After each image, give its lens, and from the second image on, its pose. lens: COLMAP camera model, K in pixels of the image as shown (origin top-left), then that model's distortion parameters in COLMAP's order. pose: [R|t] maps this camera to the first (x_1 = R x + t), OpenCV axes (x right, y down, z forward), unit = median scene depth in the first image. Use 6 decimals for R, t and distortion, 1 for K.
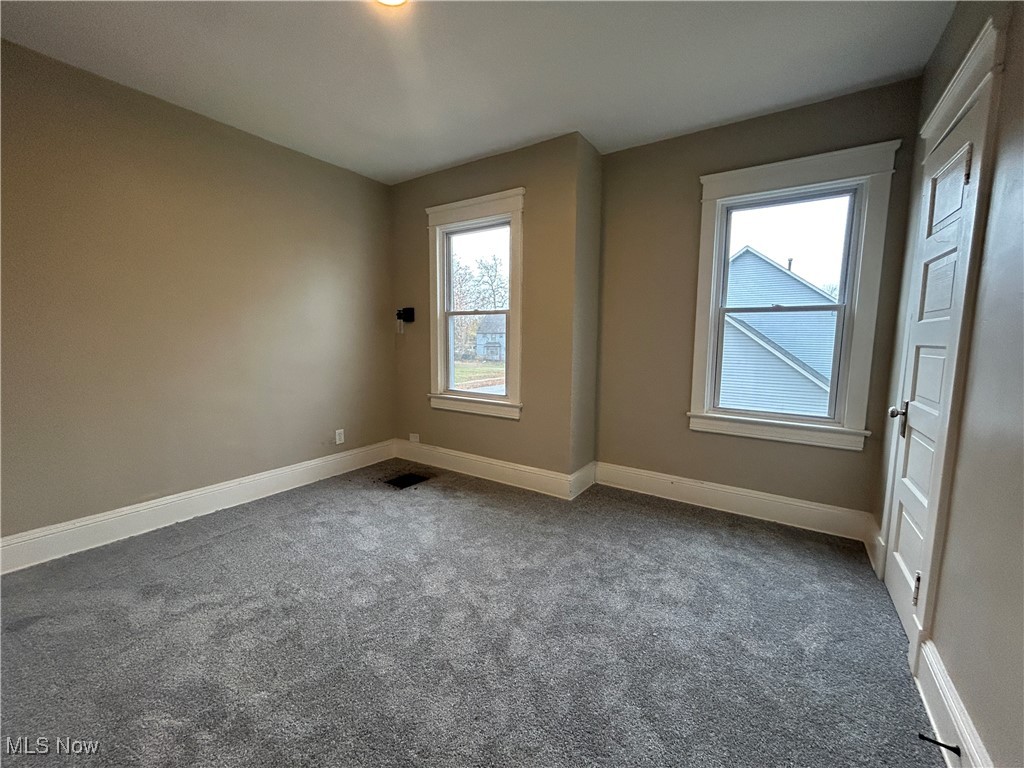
lens RADIAL K [[414.4, 0, 509.9], [0, 414.4, 383.5], [0, 0, 1]] dist [0.001399, 0.000376]
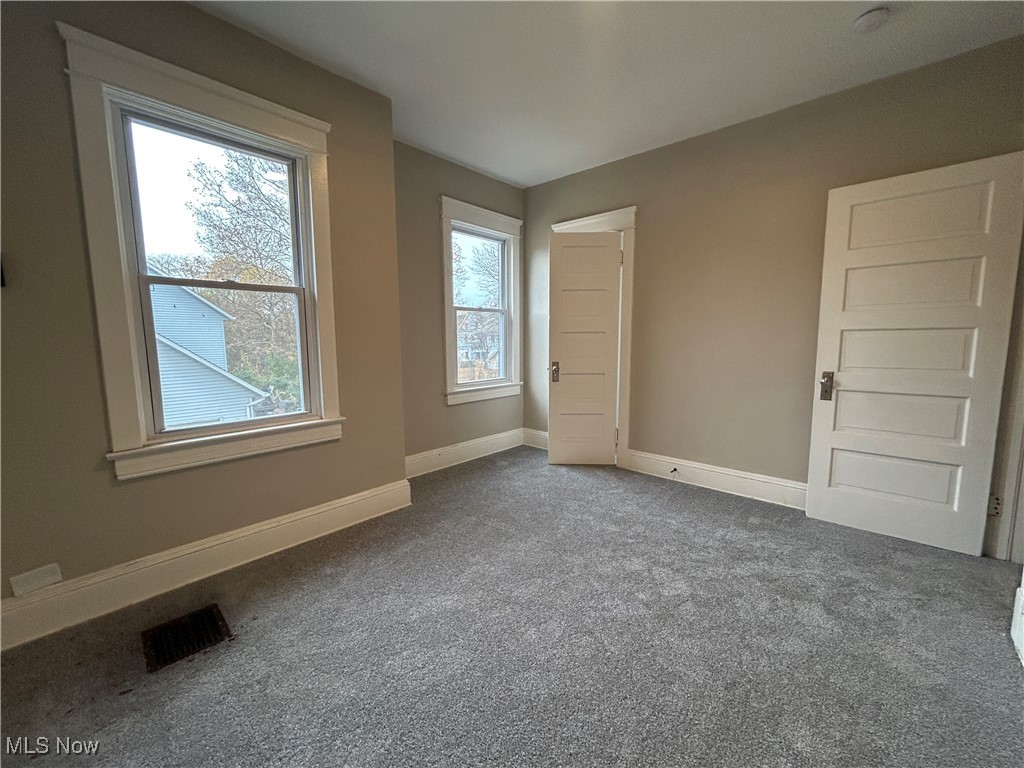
lens RADIAL K [[414.4, 0, 509.9], [0, 414.4, 383.5], [0, 0, 1]] dist [0.001399, 0.000376]
pose [[0.148671, -0.126322, 0.980785, -0.692694], [0.116755, 0.987113, 0.109439, -0.060951], [-0.981970, 0.098242, 0.161504, 0.601717]]
